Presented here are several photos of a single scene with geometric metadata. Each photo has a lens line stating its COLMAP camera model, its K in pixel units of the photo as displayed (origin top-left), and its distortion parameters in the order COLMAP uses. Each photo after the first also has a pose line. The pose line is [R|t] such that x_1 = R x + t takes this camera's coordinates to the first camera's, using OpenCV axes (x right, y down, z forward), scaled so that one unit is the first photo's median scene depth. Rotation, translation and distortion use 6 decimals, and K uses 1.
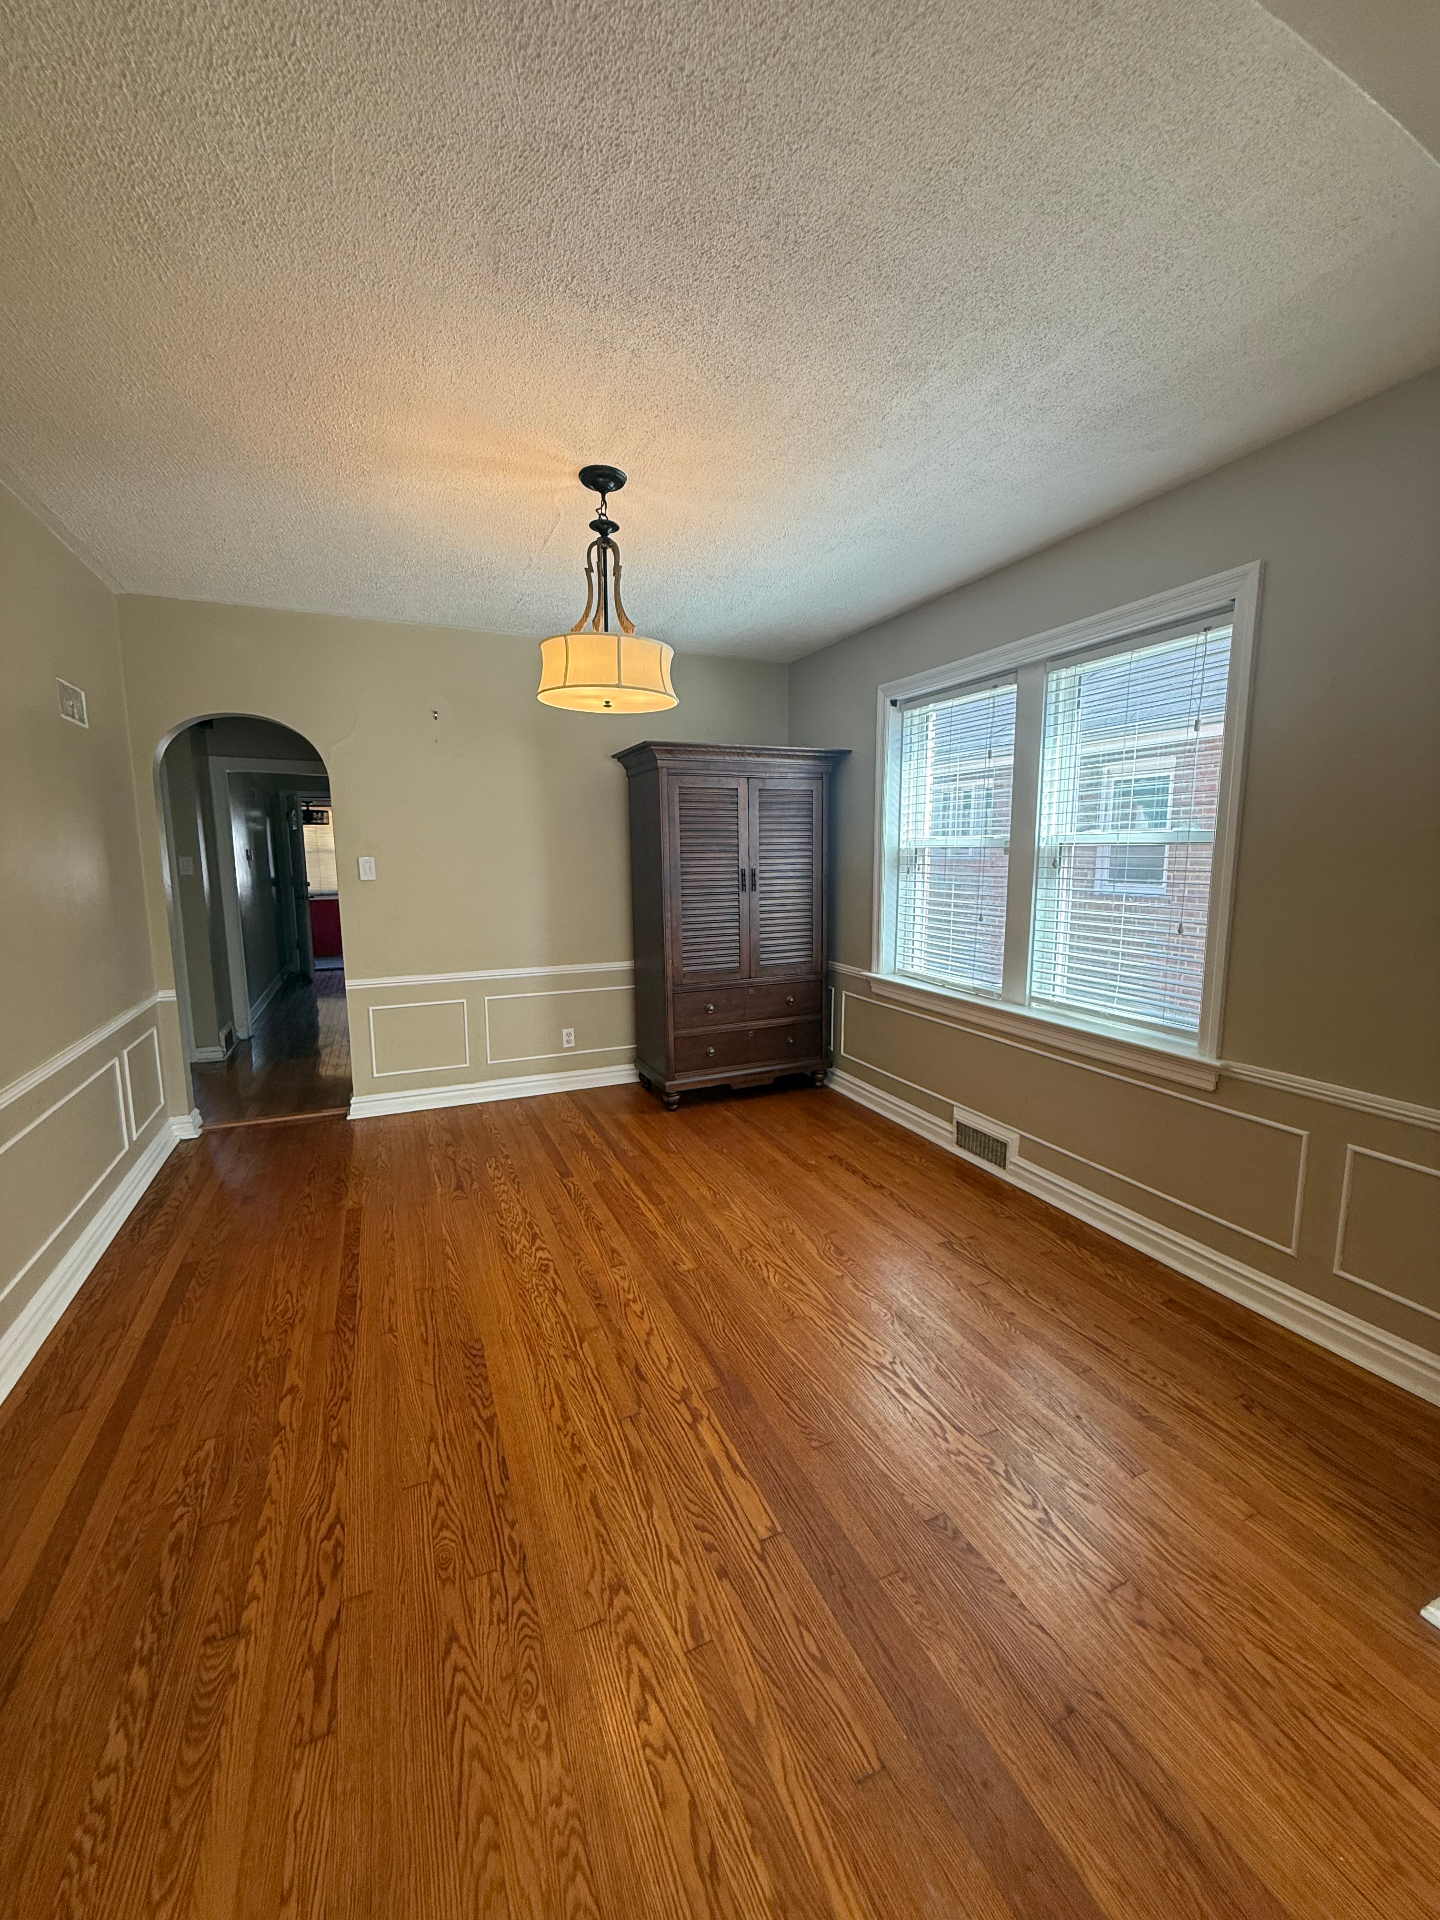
lens RADIAL K [[767.5, 0, 730.1], [0, 767.5, 959.4], [0, 0, 1]] dist [-0.003586, 0.000612]
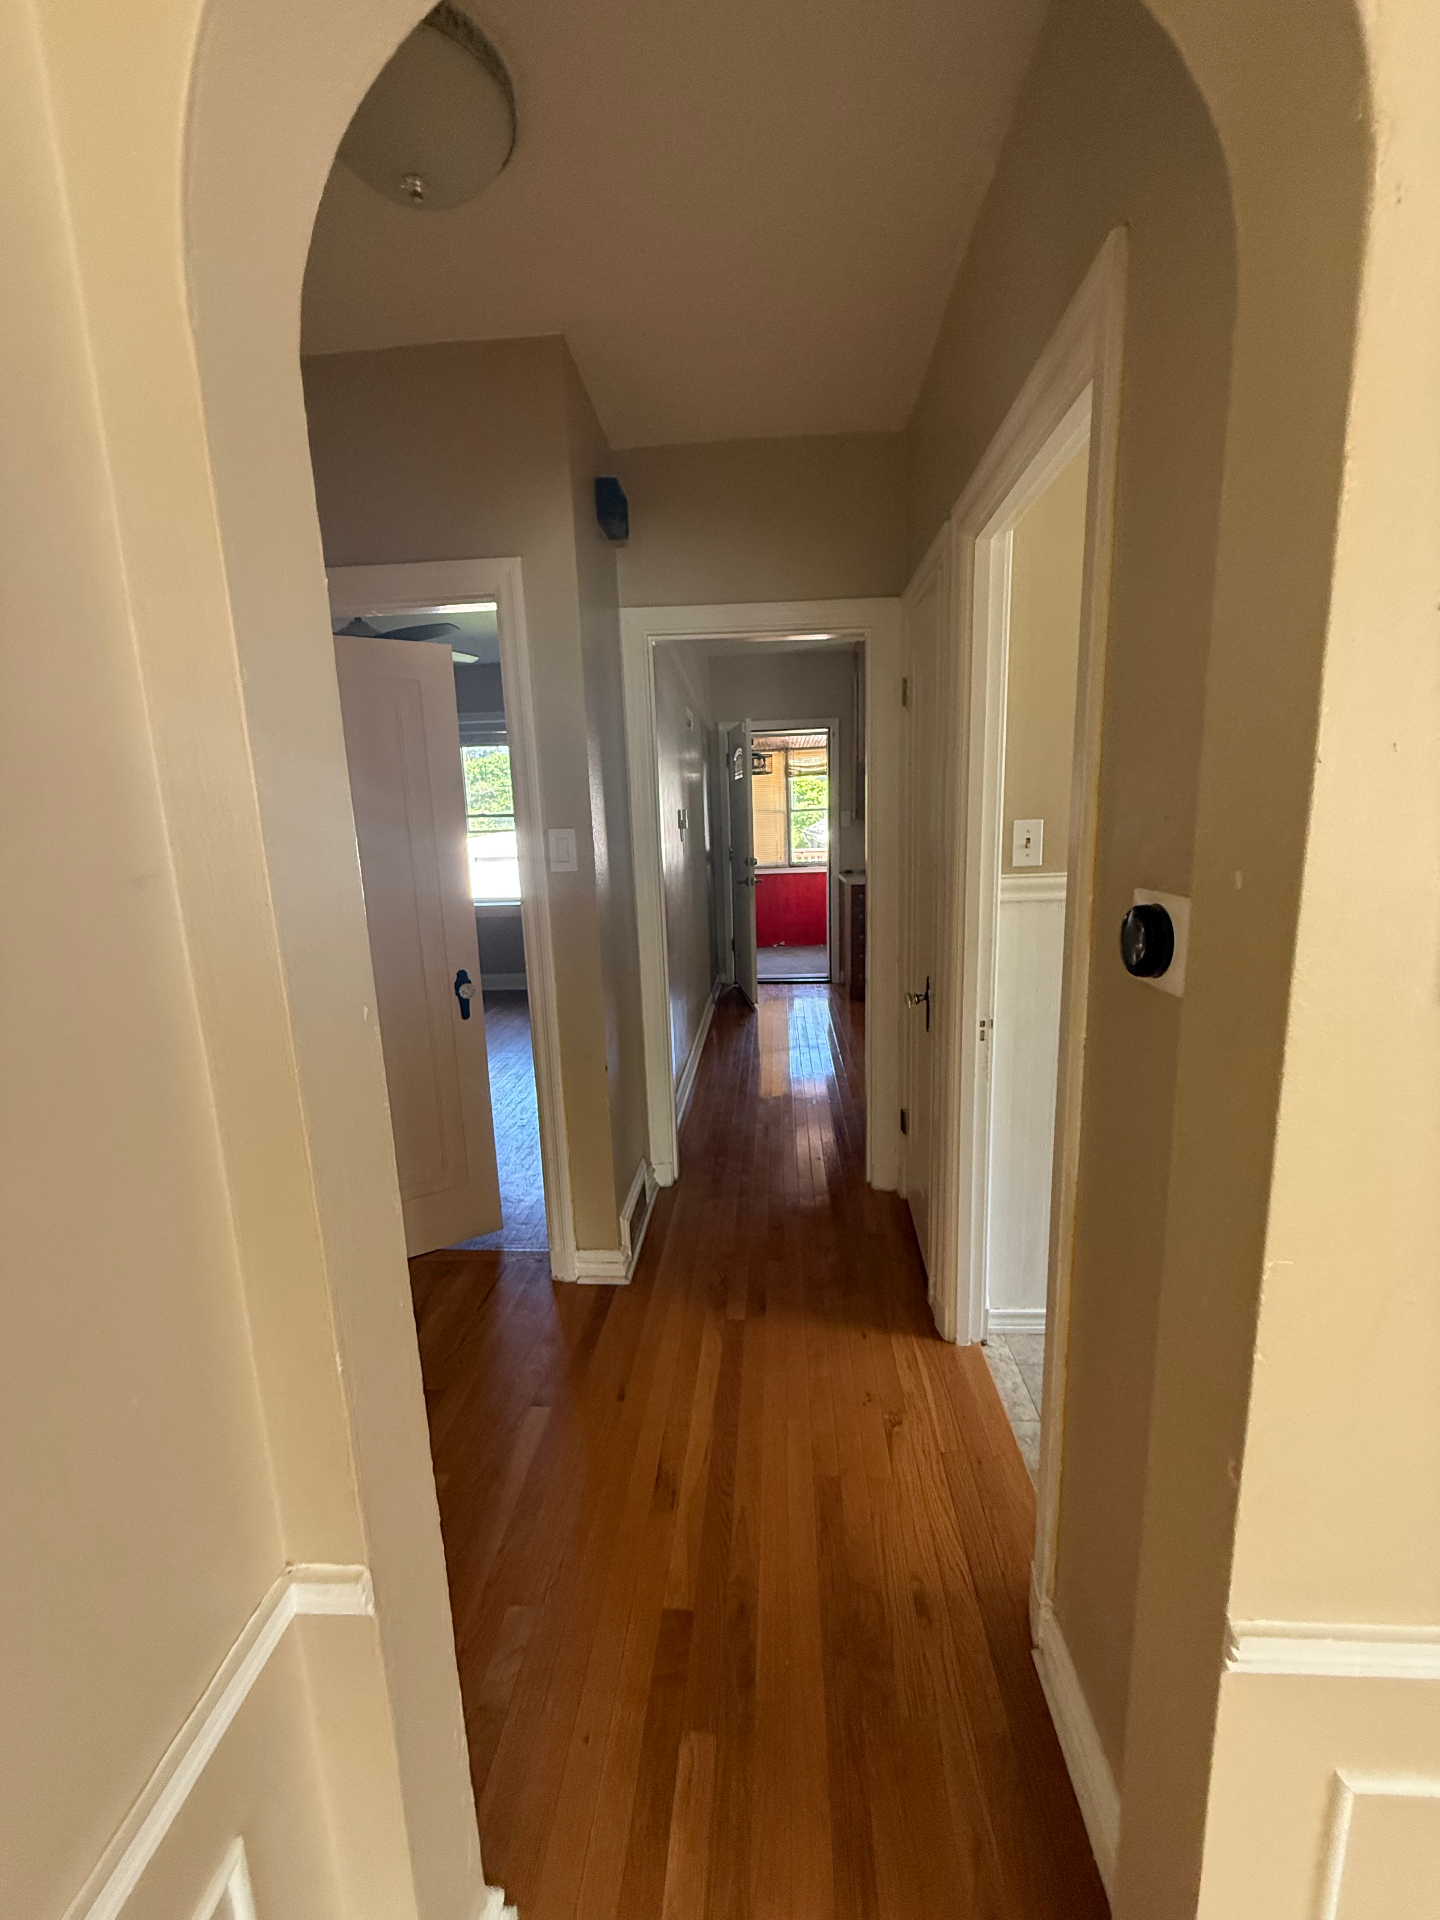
lens RADIAL K [[767.5, 0, 722.5], [0, 767.5, 957.7], [0, 0, 1]] dist [-0.003586, 0.000612]
pose [[0.880064, 0.068513, -0.469886, -0.673156], [-0.042402, 0.996922, 0.065943, -0.150383], [0.472957, -0.038110, 0.880261, 1.045661]]
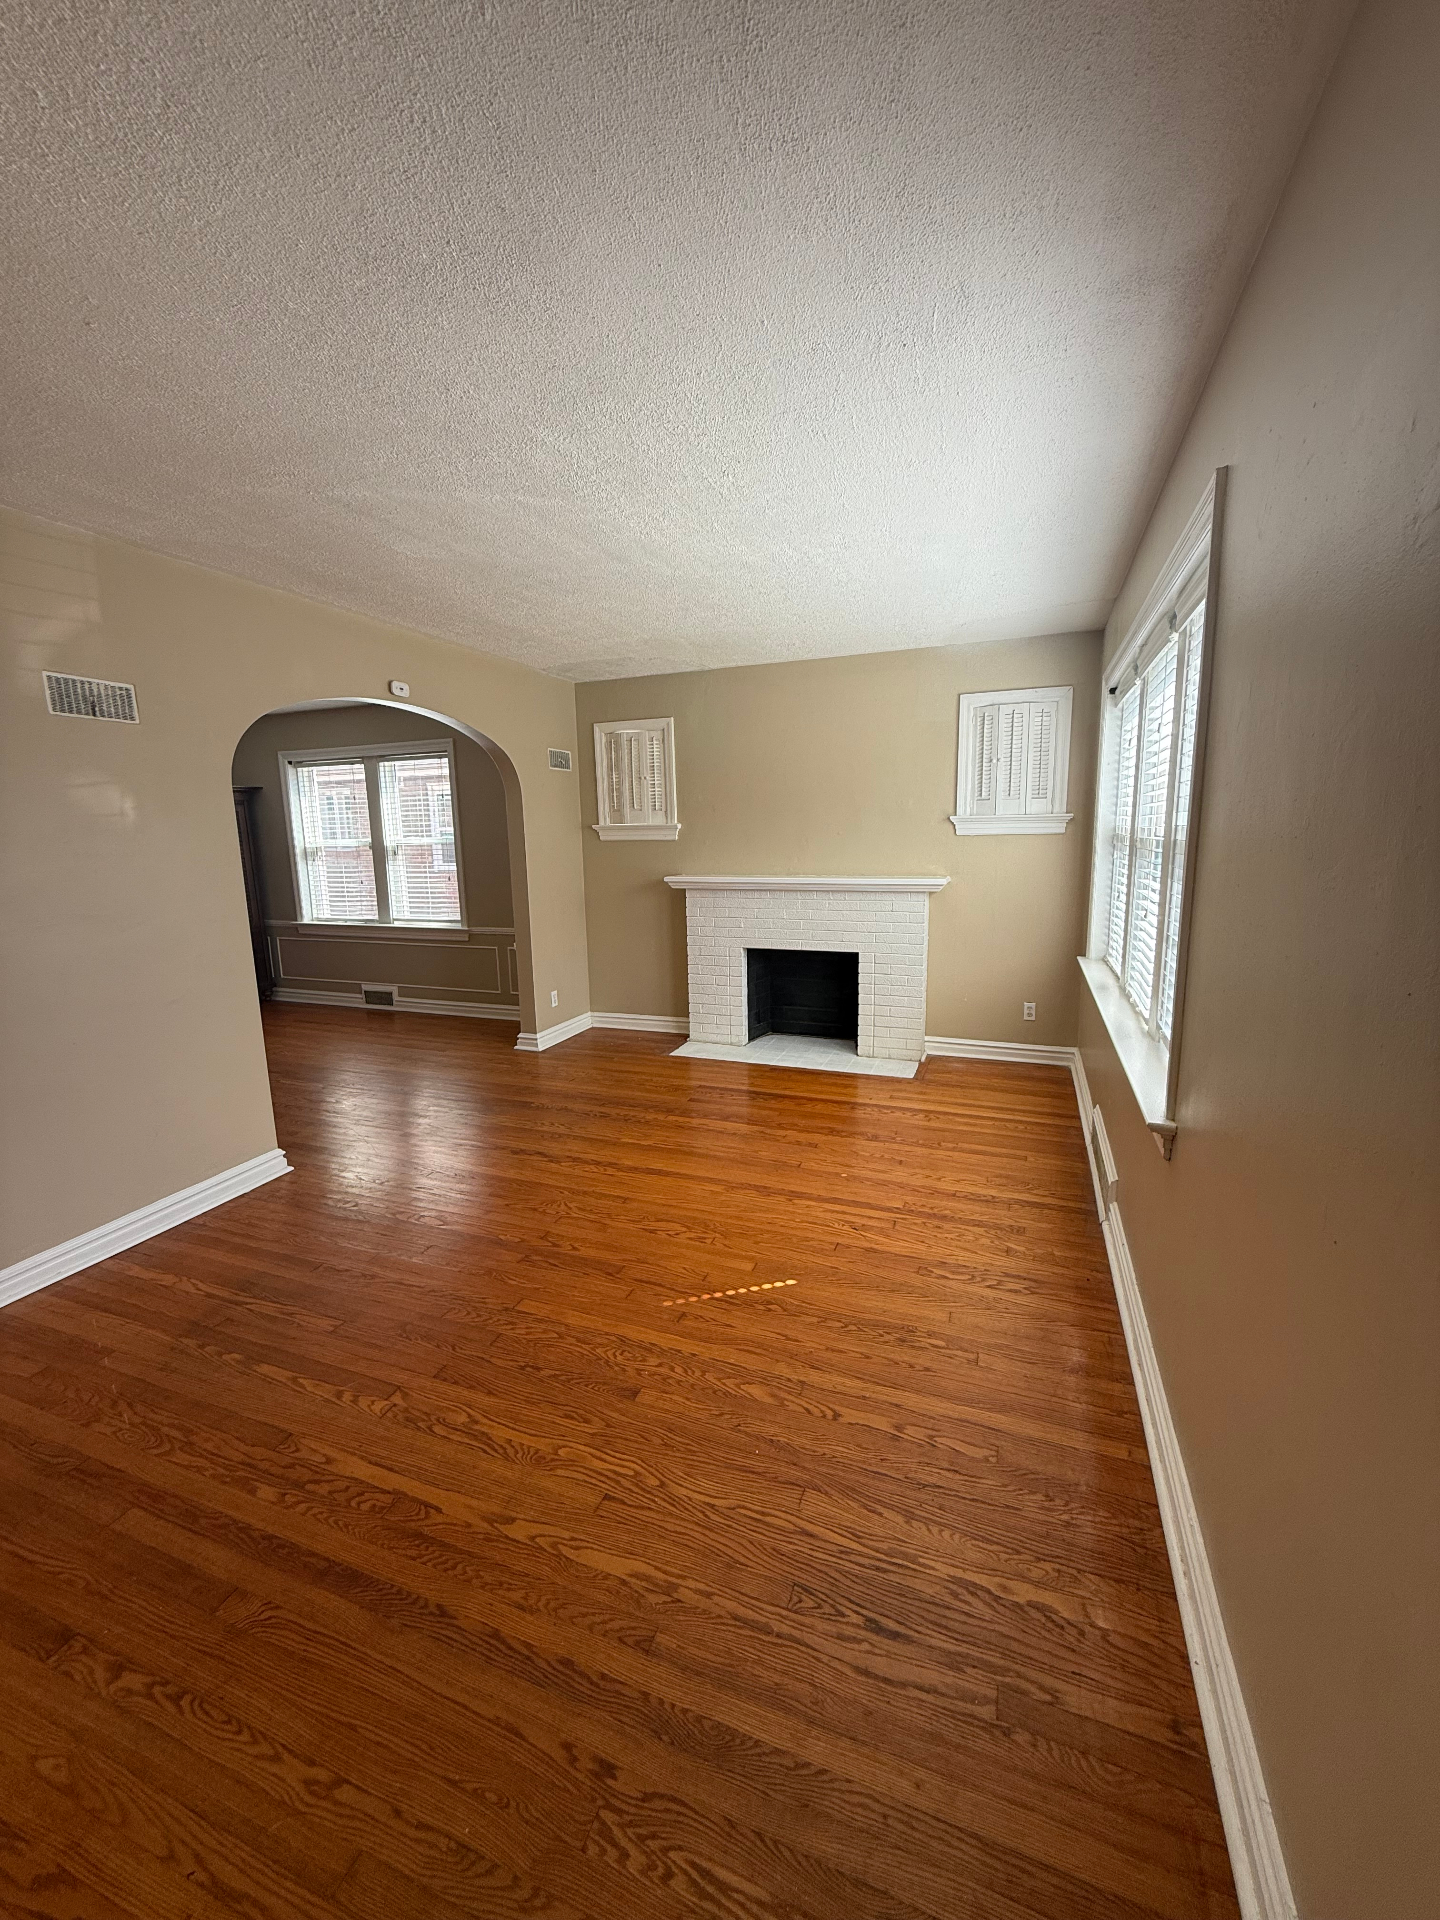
lens RADIAL K [[767.5, 0, 708.2], [0, 767.5, 957.7], [0, 0, 1]] dist [-0.003586, 0.000612]
pose [[0.722867, -0.129427, 0.678757, -0.408891], [0.119848, 0.990897, 0.061310, 0.130067], [-0.680514, 0.037029, 0.731799, -1.084021]]
